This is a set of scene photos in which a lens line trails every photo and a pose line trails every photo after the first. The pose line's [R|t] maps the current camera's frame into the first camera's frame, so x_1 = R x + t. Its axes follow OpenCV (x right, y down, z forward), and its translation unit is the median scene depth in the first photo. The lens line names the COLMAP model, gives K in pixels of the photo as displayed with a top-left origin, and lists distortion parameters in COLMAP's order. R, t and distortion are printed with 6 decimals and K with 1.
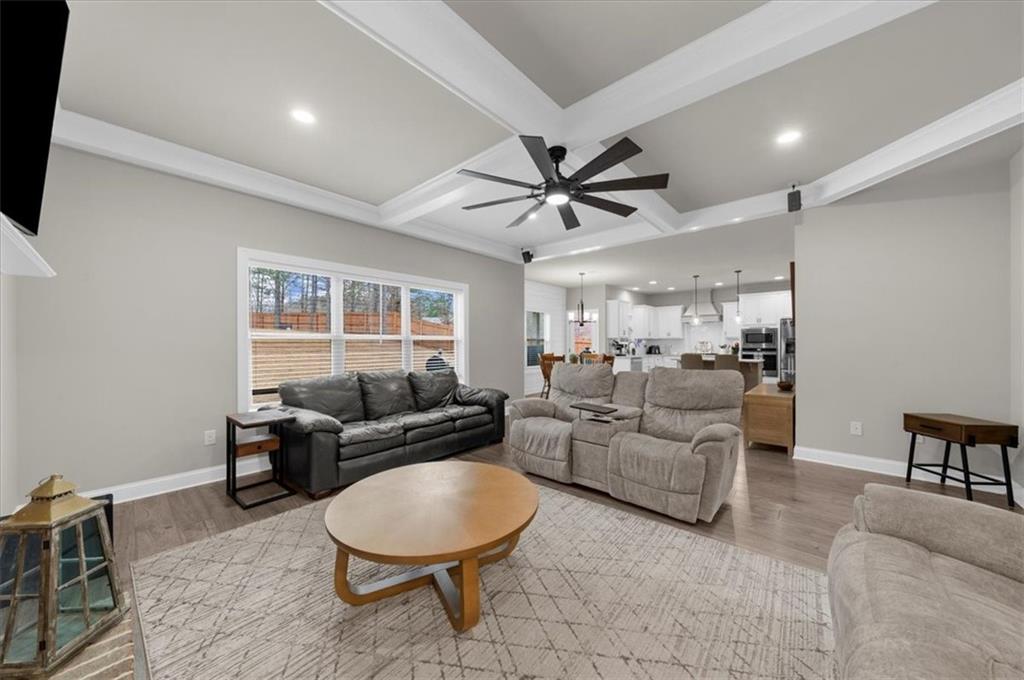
lens RADIAL K [[350.1, 0, 514.5], [0, 350.1, 340.0], [0, 0, 1]] dist [-0.002912, -0.000031]
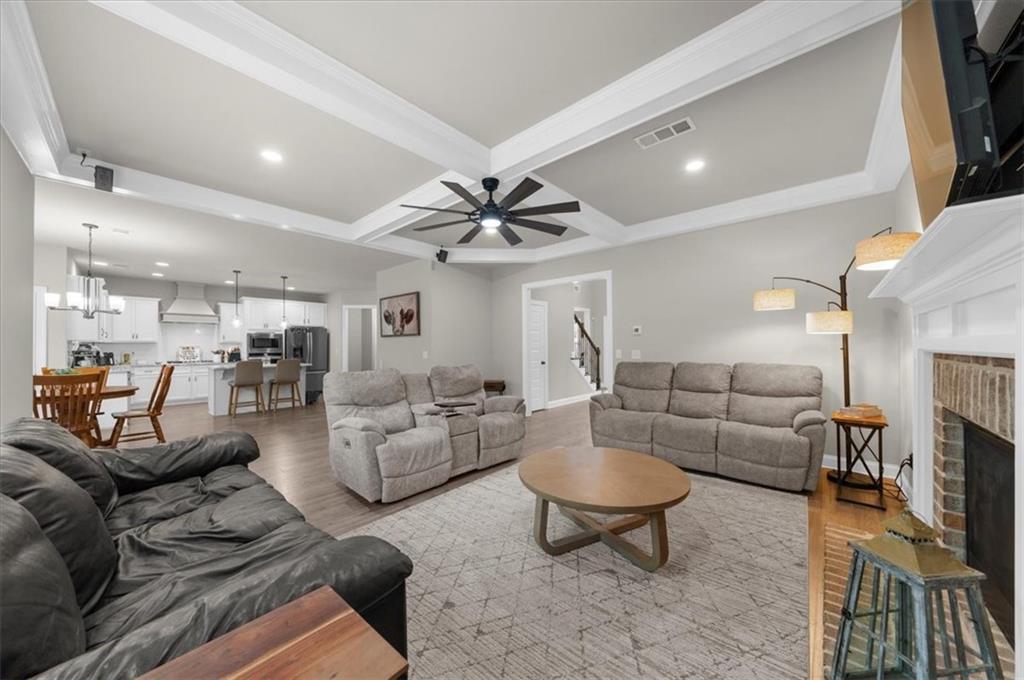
lens RADIAL K [[350.1, 0, 510.7], [0, 350.1, 343.3], [0, 0, 1]] dist [-0.002912, -0.000031]
pose [[0.008349, 0.008977, 0.999925, -0.312591], [-0.003555, 0.999954, -0.008948, 0.002003], [-0.999959, -0.003480, 0.008381, 0.280464]]
